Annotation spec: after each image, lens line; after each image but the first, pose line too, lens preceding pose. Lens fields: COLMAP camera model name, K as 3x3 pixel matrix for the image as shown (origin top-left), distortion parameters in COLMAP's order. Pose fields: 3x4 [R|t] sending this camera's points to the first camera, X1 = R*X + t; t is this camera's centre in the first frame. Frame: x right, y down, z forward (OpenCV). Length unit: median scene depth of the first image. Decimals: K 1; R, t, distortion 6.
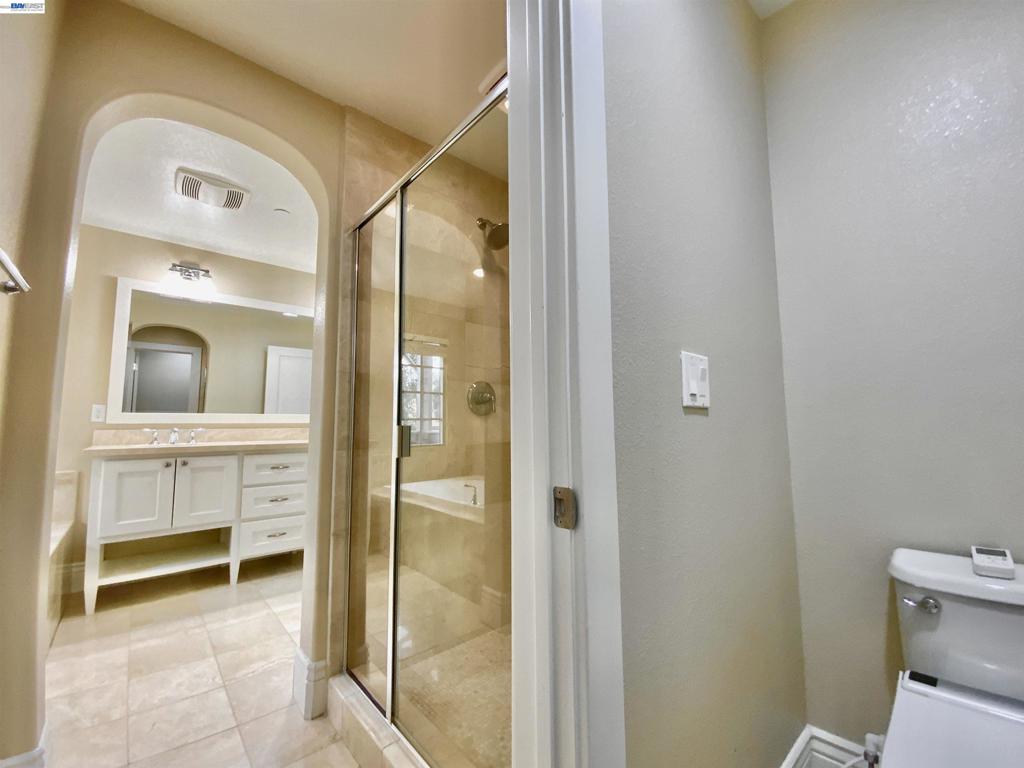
lens RADIAL K [[418.9, 0, 511.5], [0, 418.9, 385.6], [0, 0, 1]] dist [0.008166, -0.000391]
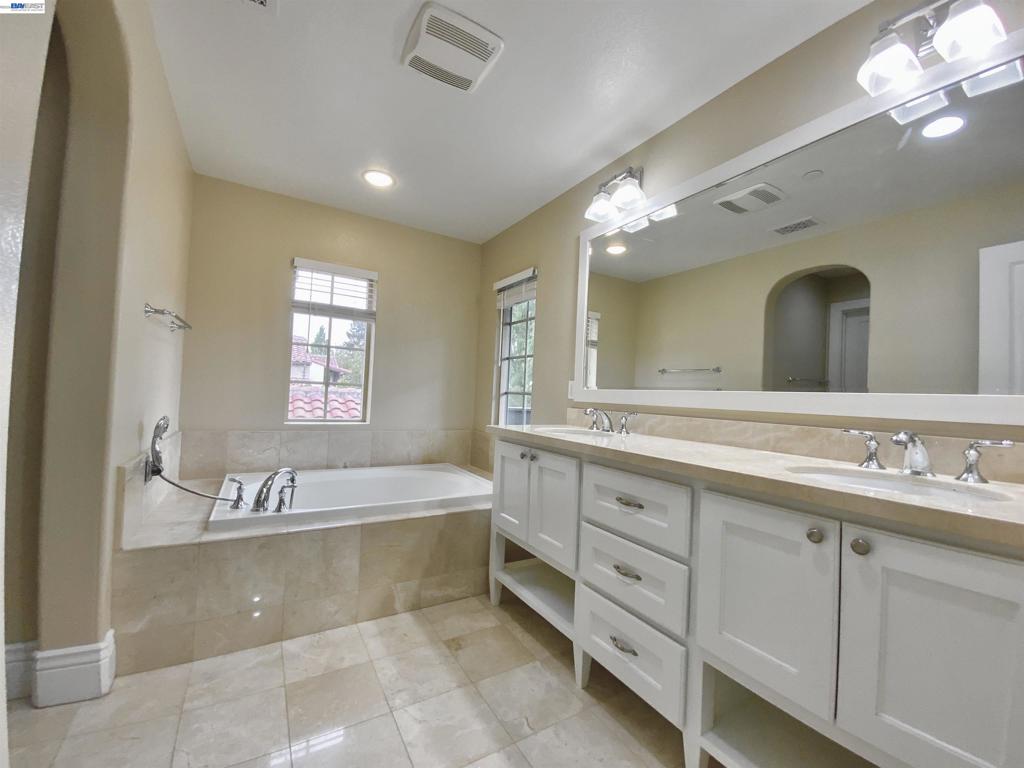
lens RADIAL K [[418.9, 0, 509.8], [0, 418.9, 380.1], [0, 0, 1]] dist [0.008166, -0.000391]
pose [[-0.187493, -0.028885, -0.981841, -0.070300], [0.054261, 0.997737, -0.039715, 0.076828], [0.980766, -0.060722, -0.185501, 1.046775]]
